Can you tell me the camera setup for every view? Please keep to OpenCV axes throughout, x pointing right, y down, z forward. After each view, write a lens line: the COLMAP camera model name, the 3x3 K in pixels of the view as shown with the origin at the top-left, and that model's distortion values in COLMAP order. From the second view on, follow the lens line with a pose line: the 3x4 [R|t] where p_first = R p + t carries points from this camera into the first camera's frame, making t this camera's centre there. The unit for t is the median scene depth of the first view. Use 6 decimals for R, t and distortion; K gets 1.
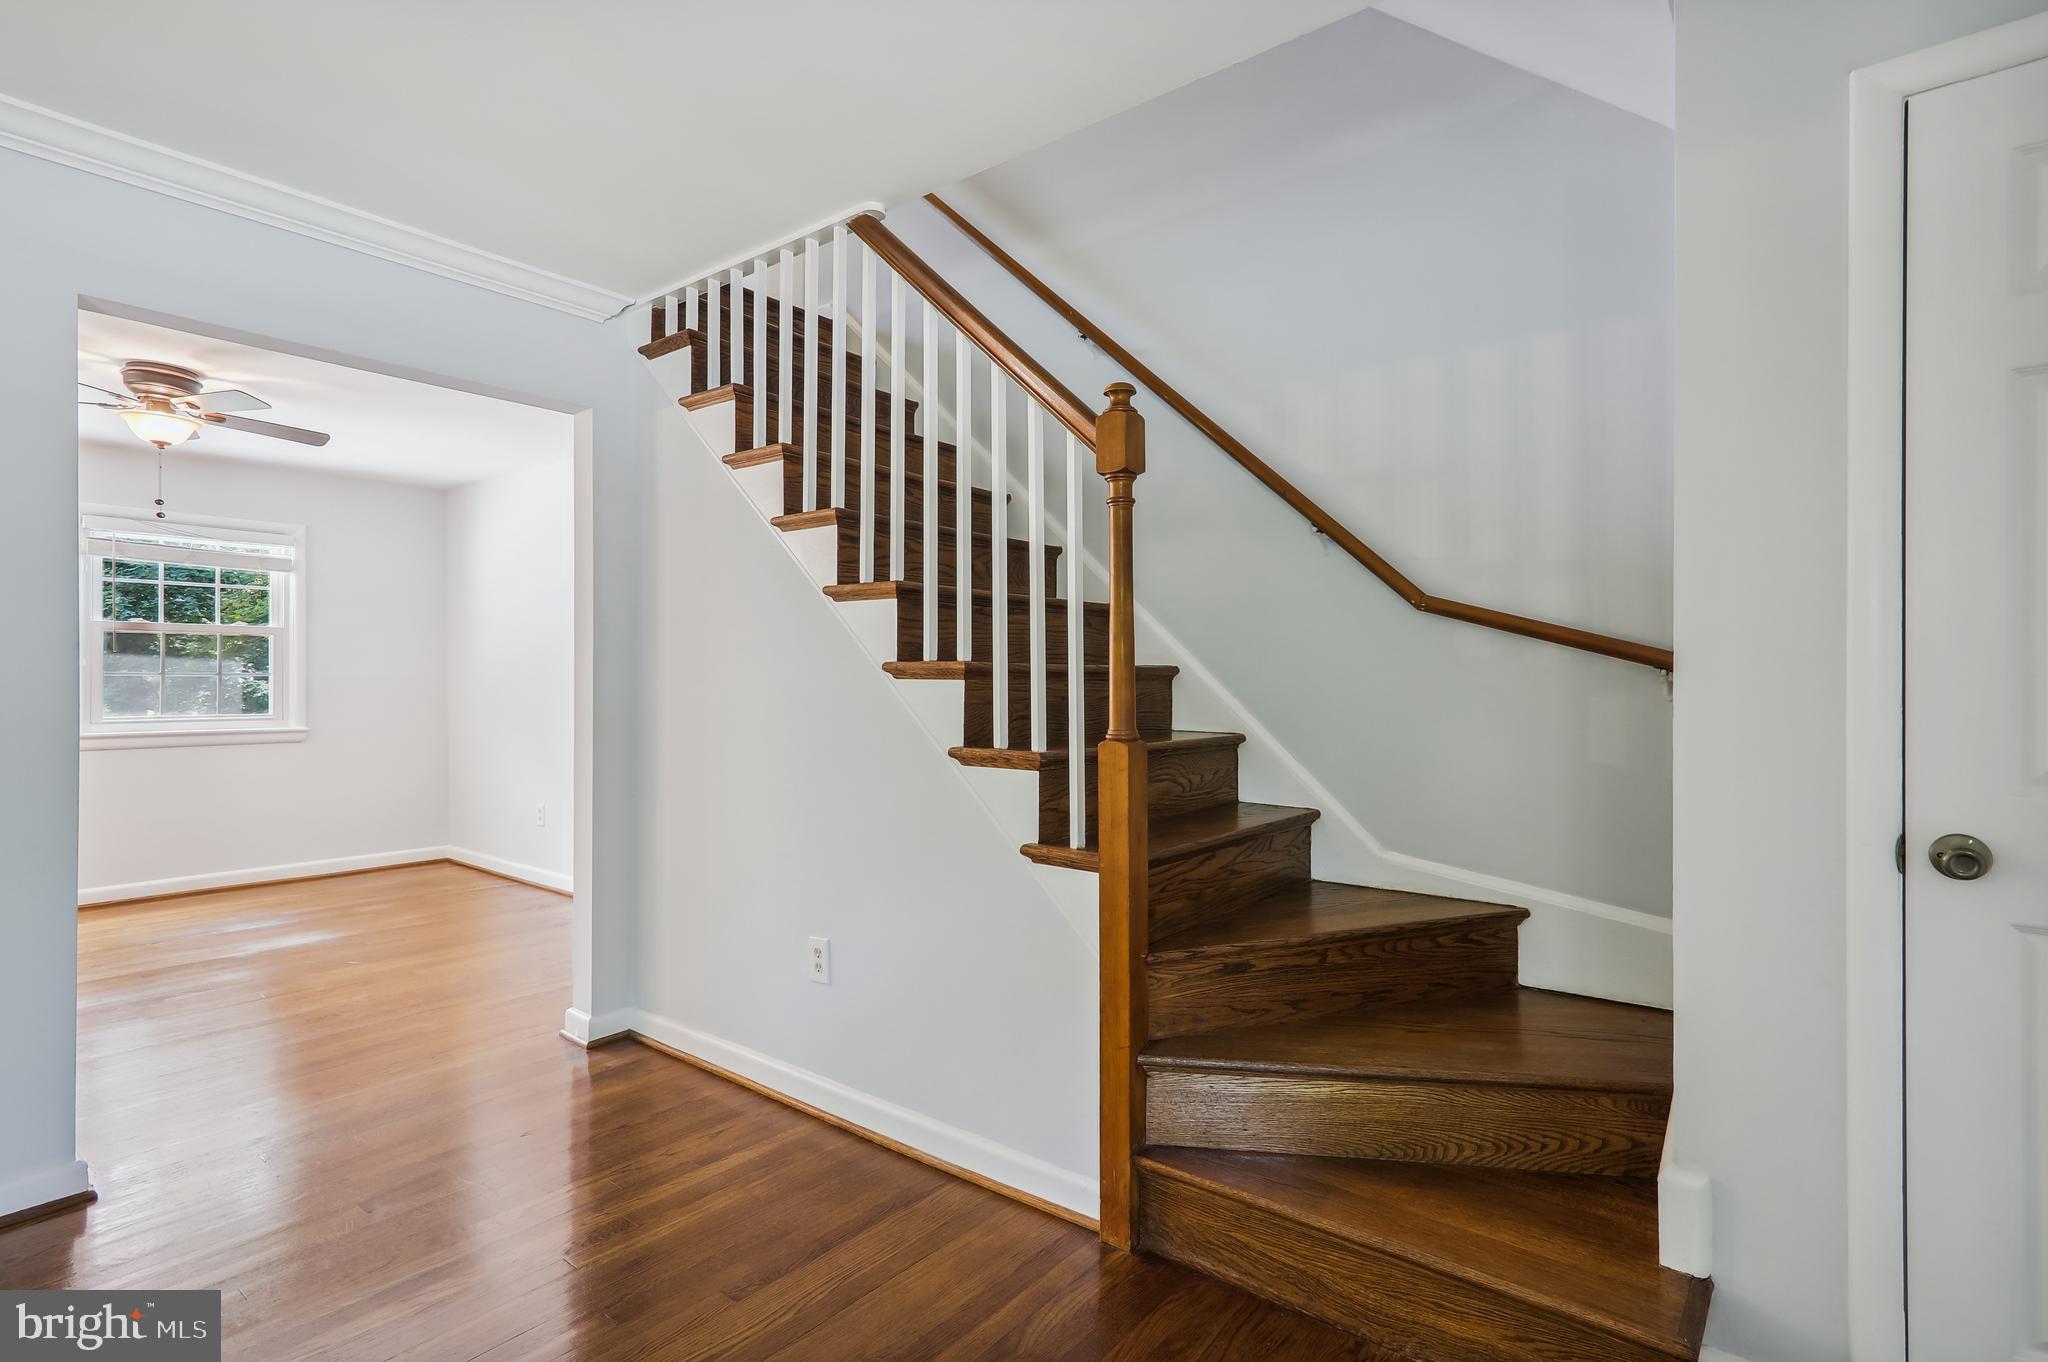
lens RADIAL K [[983.8, 0, 1022.4], [0, 983.8, 674.1], [0, 0, 1]] dist [0.015881, 0.000409]
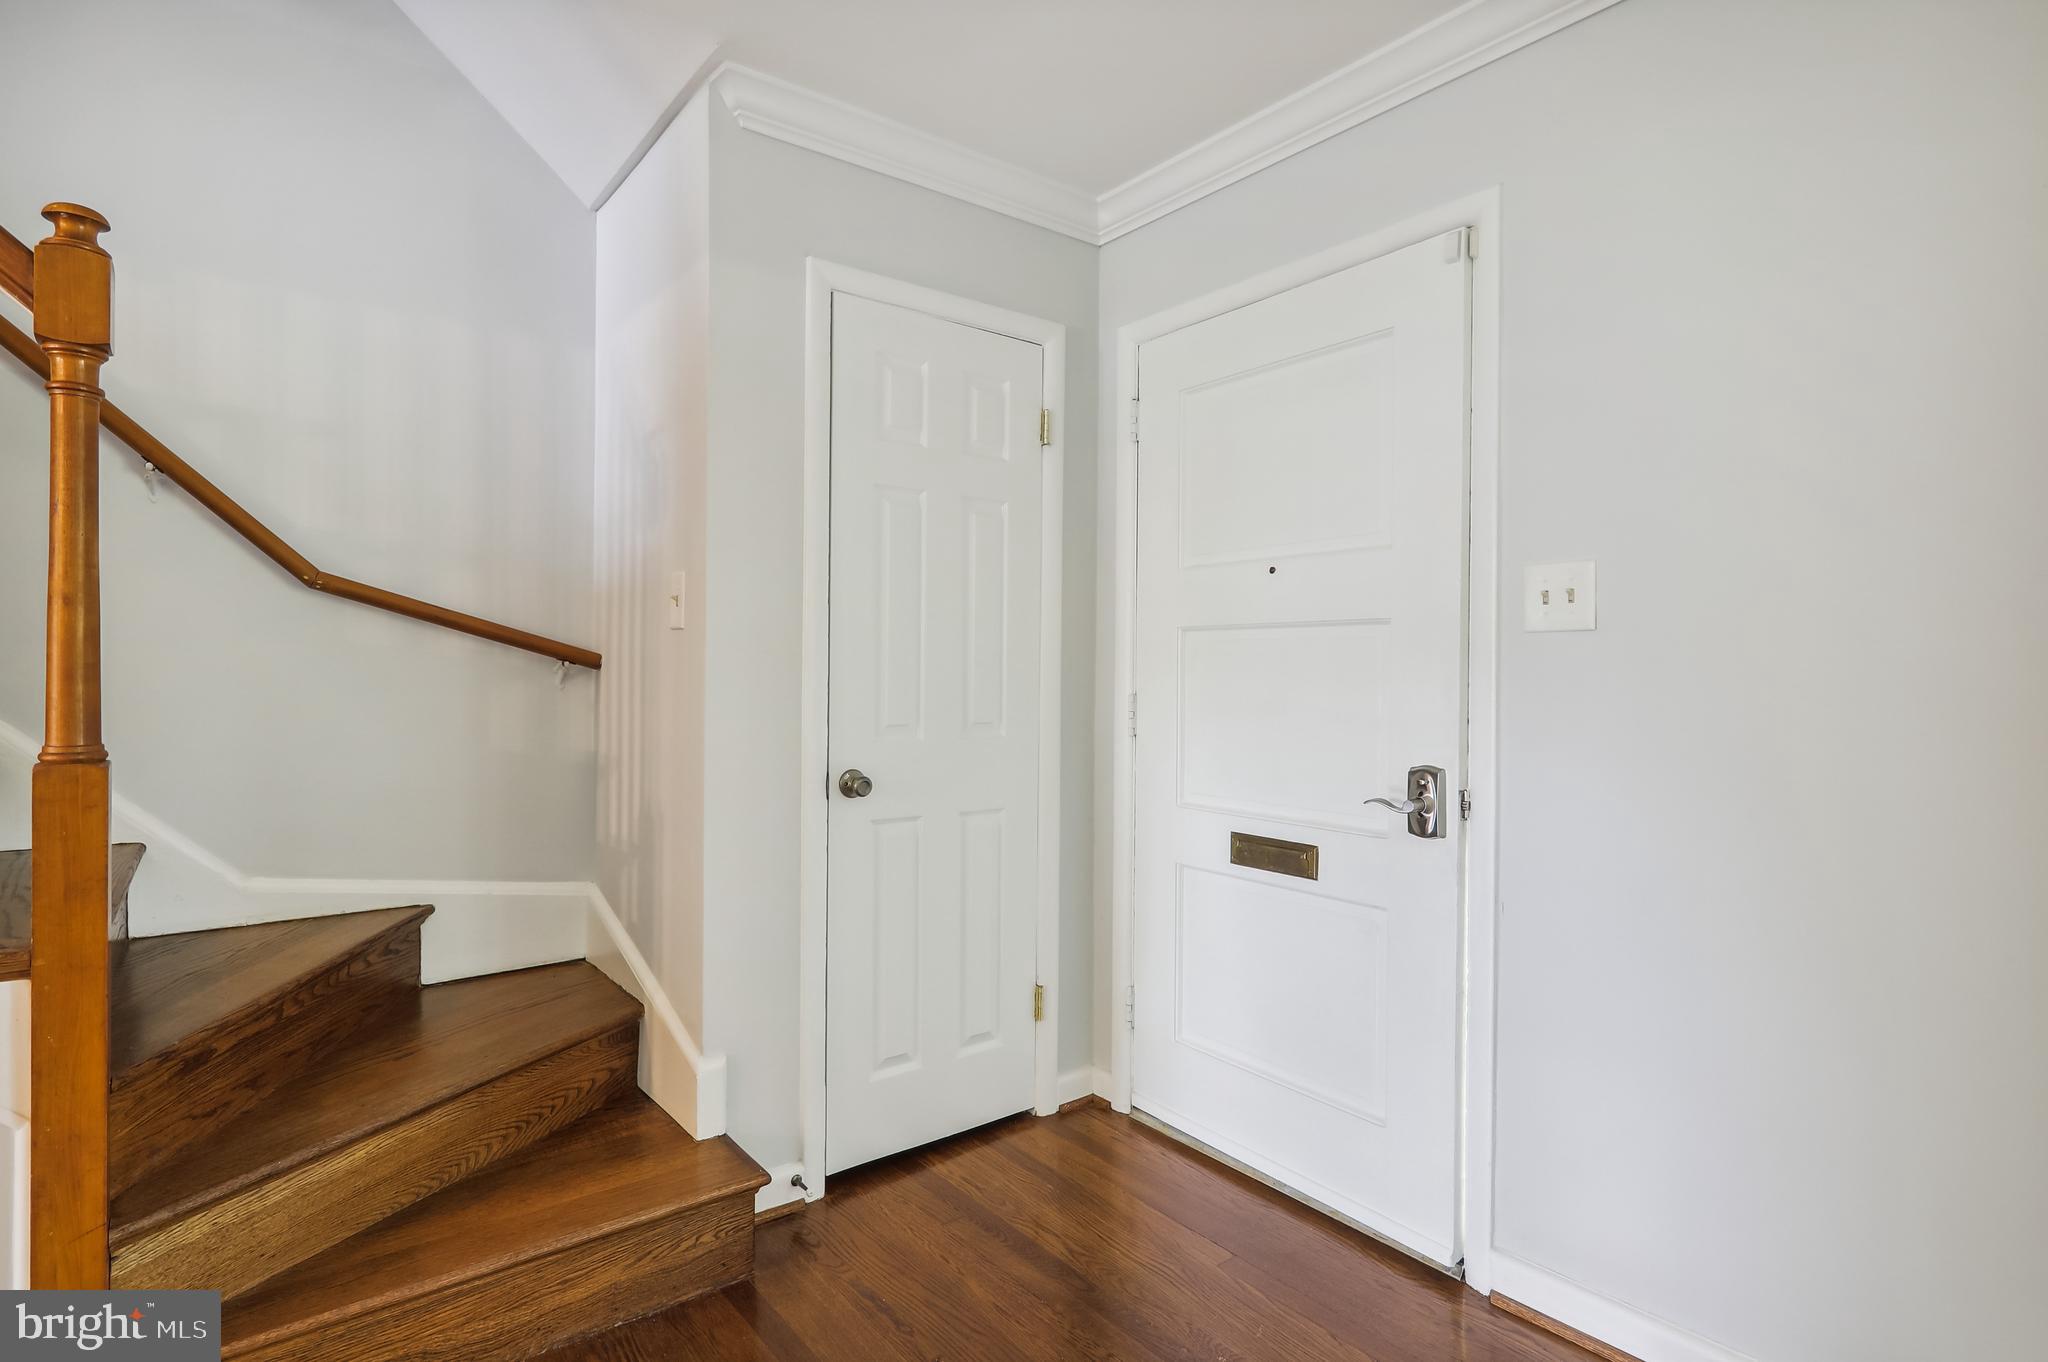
lens RADIAL K [[1008.6, 0, 1019.5], [0, 1008.6, 672.2], [0, 0, 1]] dist [-0.001413, -0.000281]
pose [[0.252121, 0.003004, 0.967691, -0.363689], [-0.011720, 0.999931, -0.000051, 0.001471], [-0.967625, -0.011329, 0.252139, 0.225866]]
